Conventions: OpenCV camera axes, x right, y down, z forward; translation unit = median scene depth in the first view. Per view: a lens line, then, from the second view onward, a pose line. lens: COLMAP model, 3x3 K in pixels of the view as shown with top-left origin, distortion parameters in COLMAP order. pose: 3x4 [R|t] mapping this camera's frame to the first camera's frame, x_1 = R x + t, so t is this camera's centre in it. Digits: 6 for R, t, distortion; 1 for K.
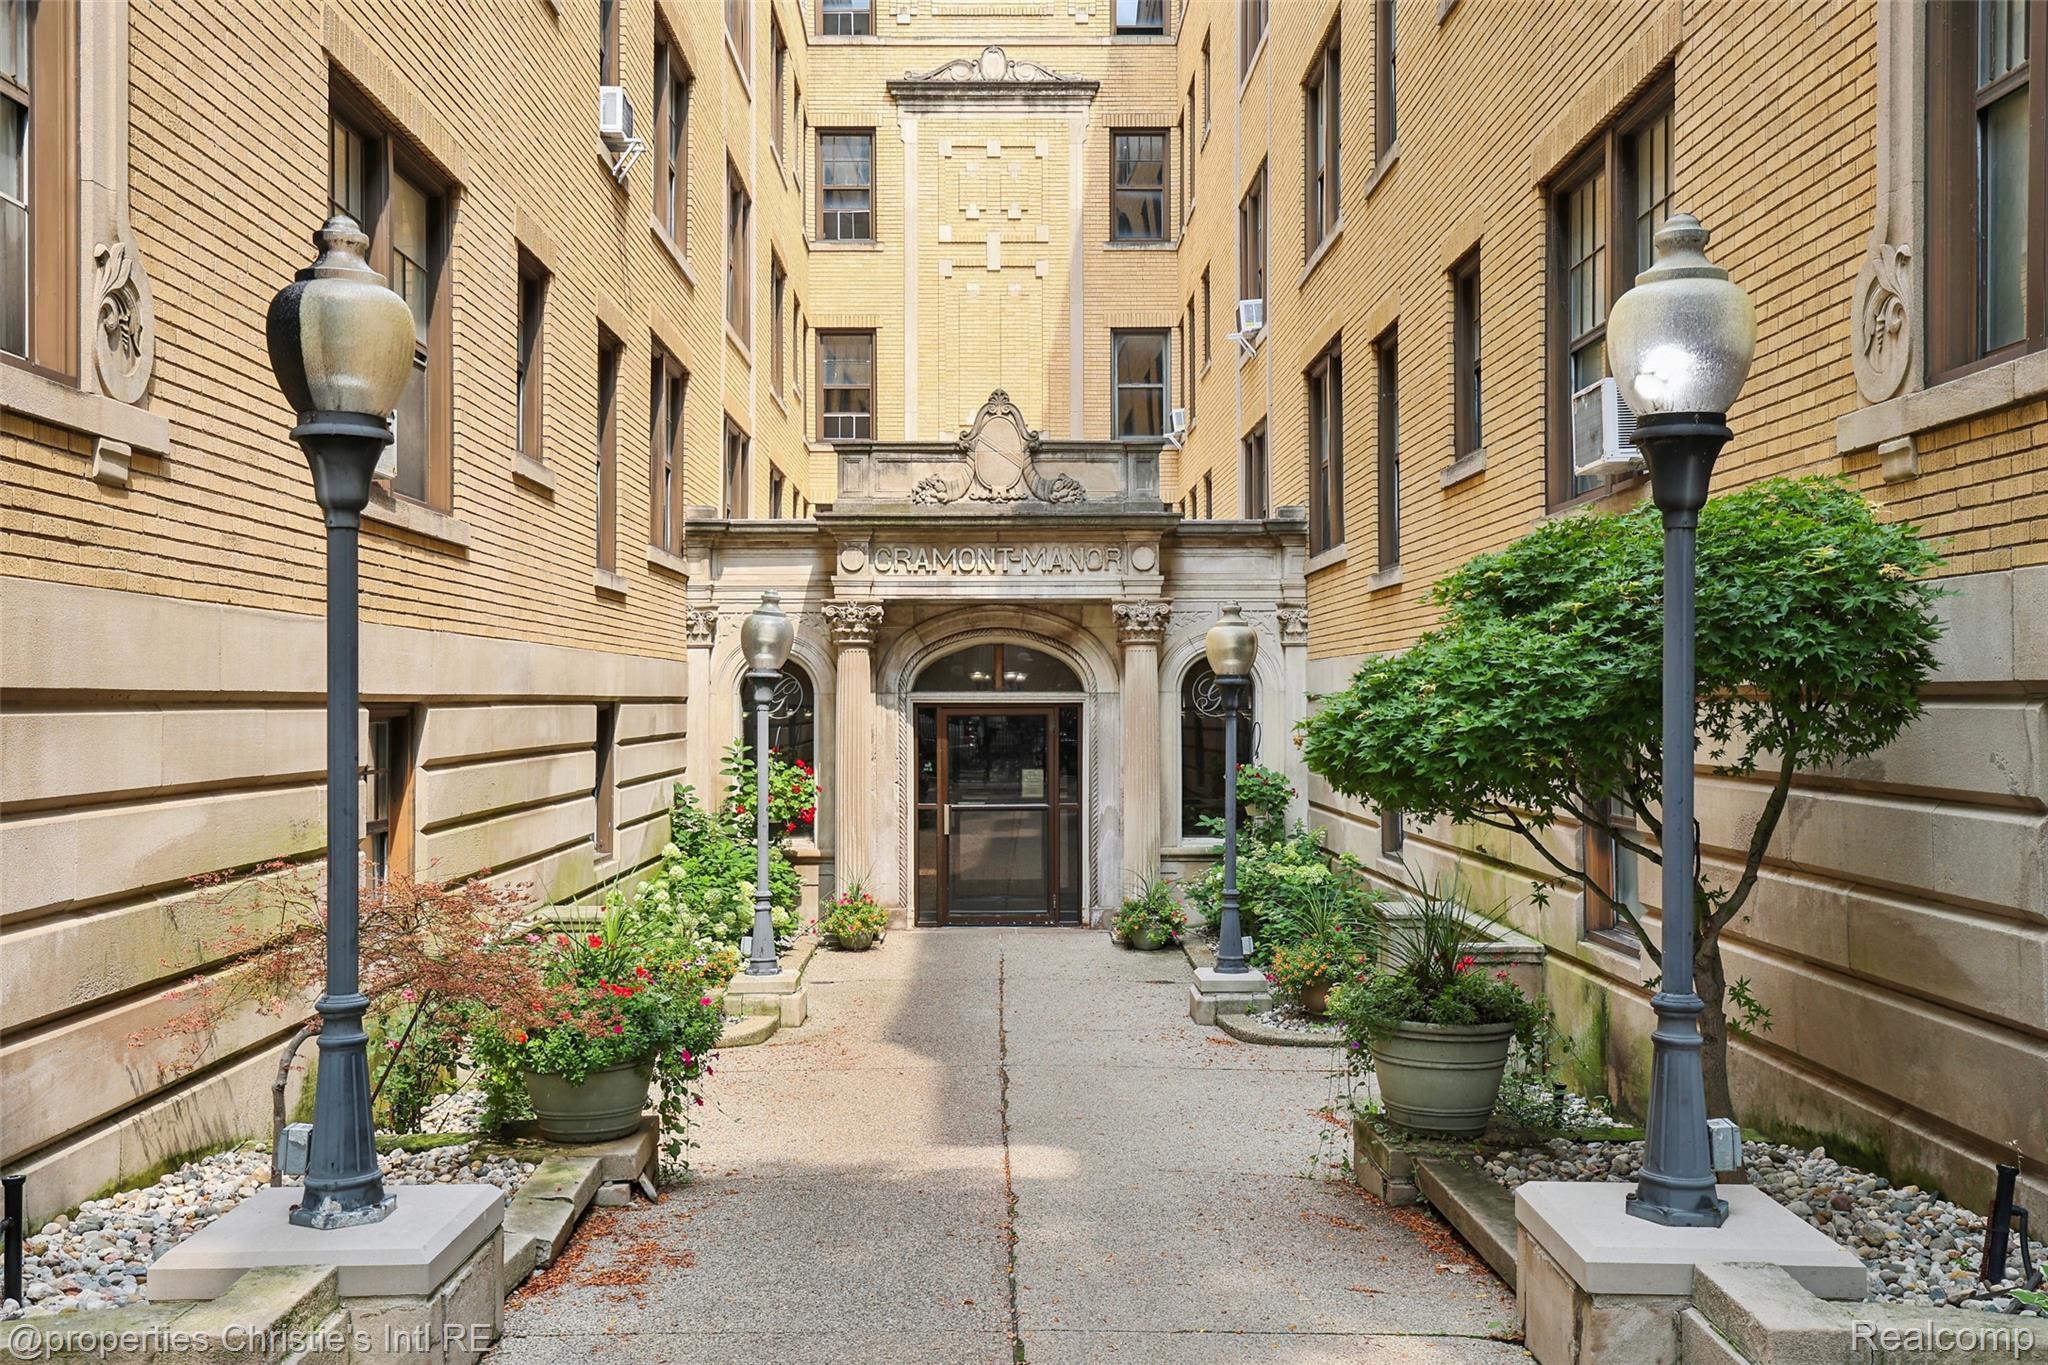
lens RADIAL K [[2063.9, 0, 1024.3], [0, 2063.9, 687.6], [0, 0, 1]] dist [0.000254, 0.000000]
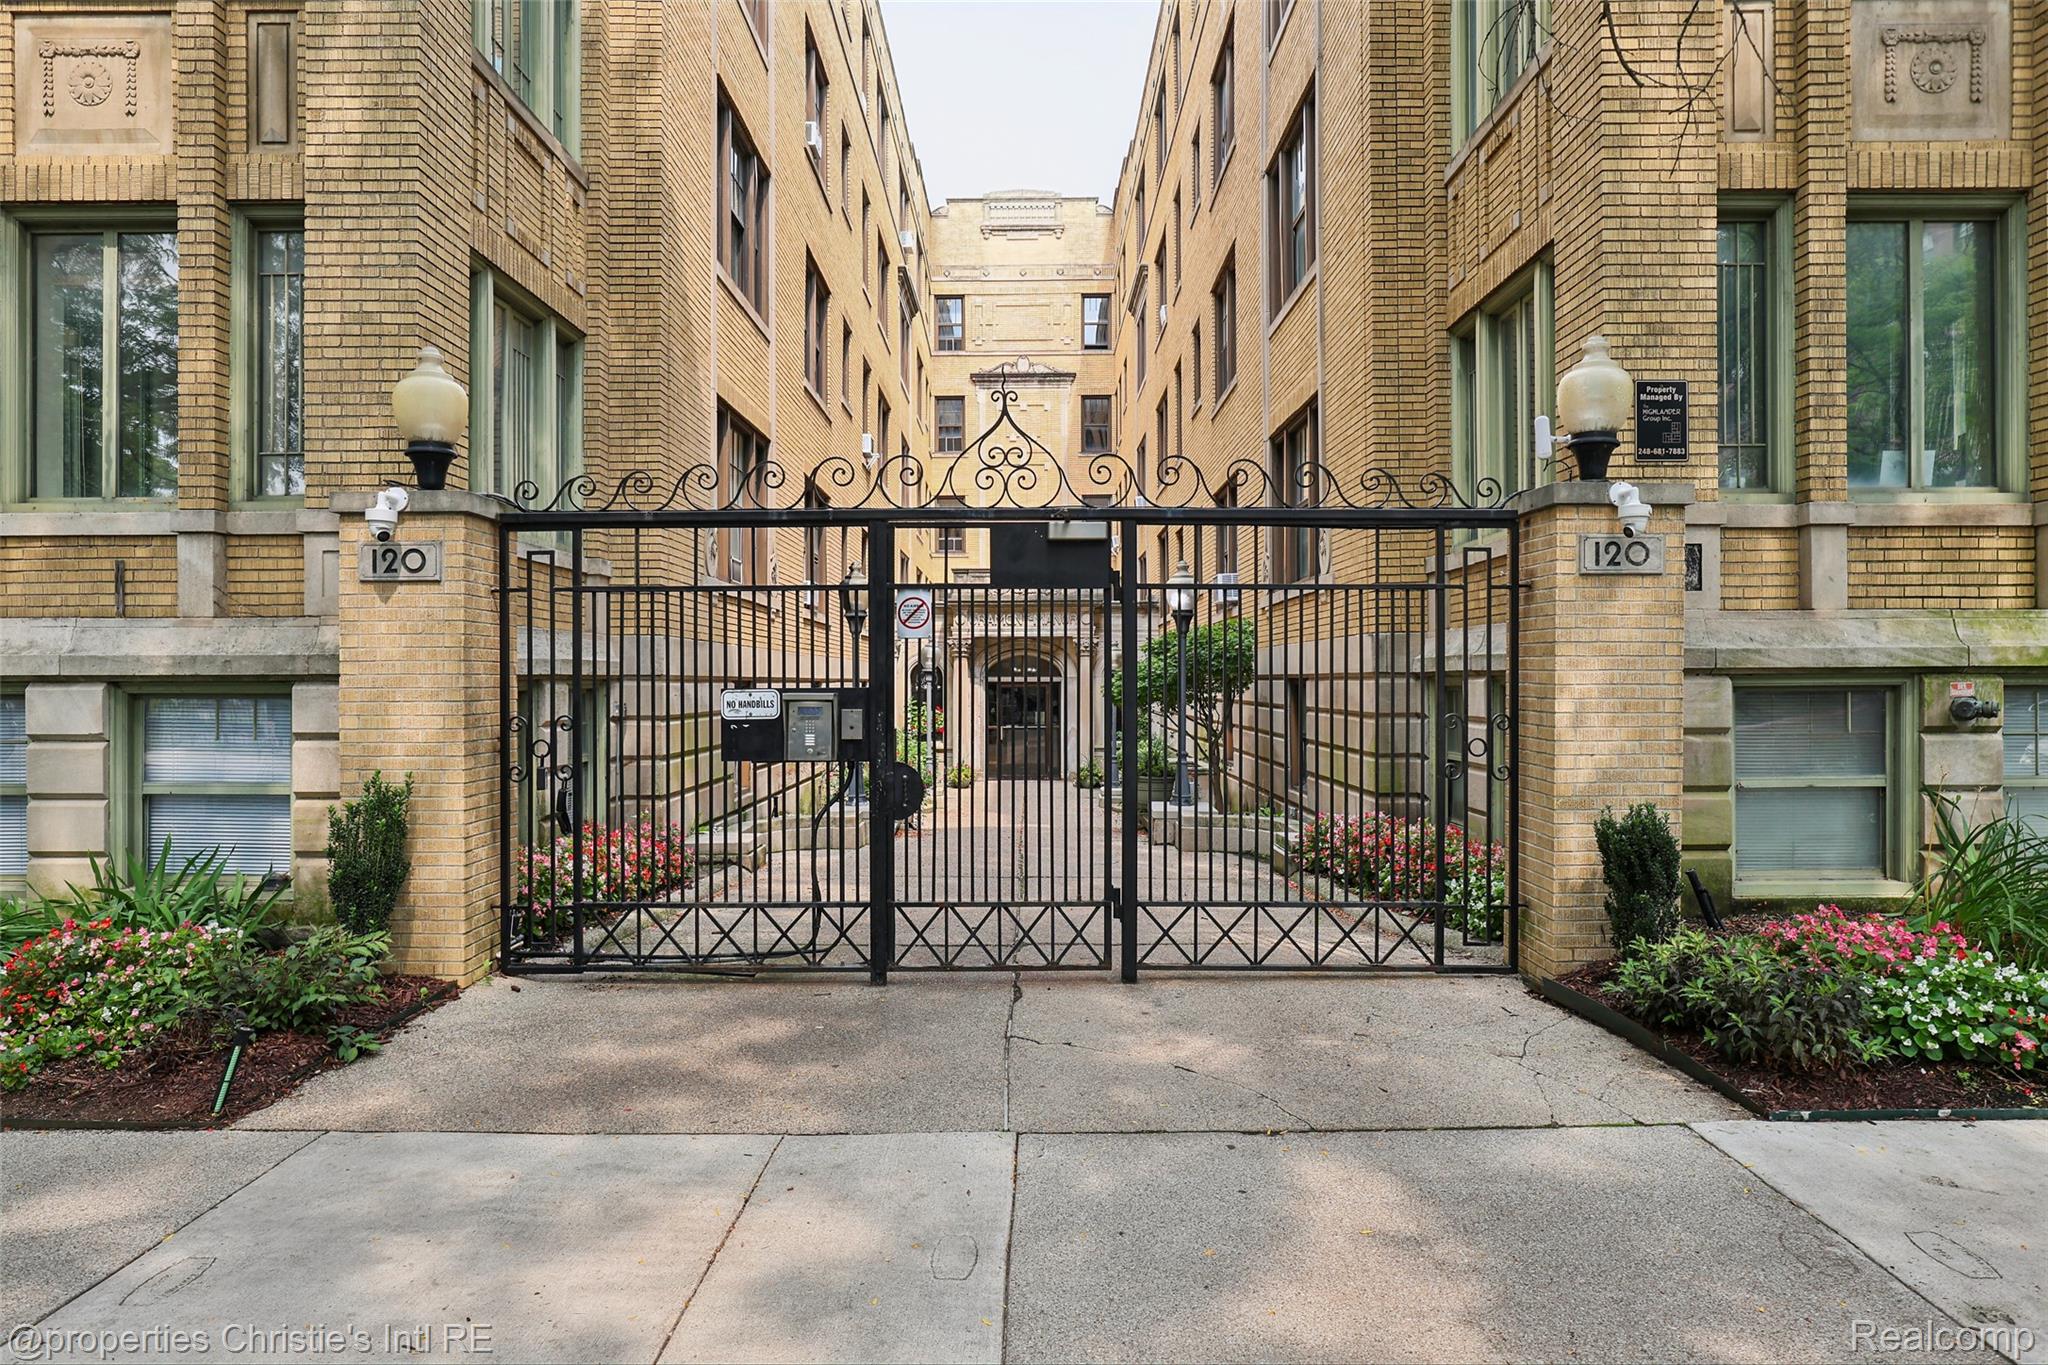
lens RADIAL K [[1237.8, 0, 1023.4], [0, 1237.8, 676.2], [0, 0, 1]] dist [-0.000009, -0.000001]
pose [[0.999850, 0.002277, -0.017183, 0.007296], [-0.002245, 0.999996, 0.001853, -0.001026], [0.017187, -0.001814, 0.999851, -0.232808]]
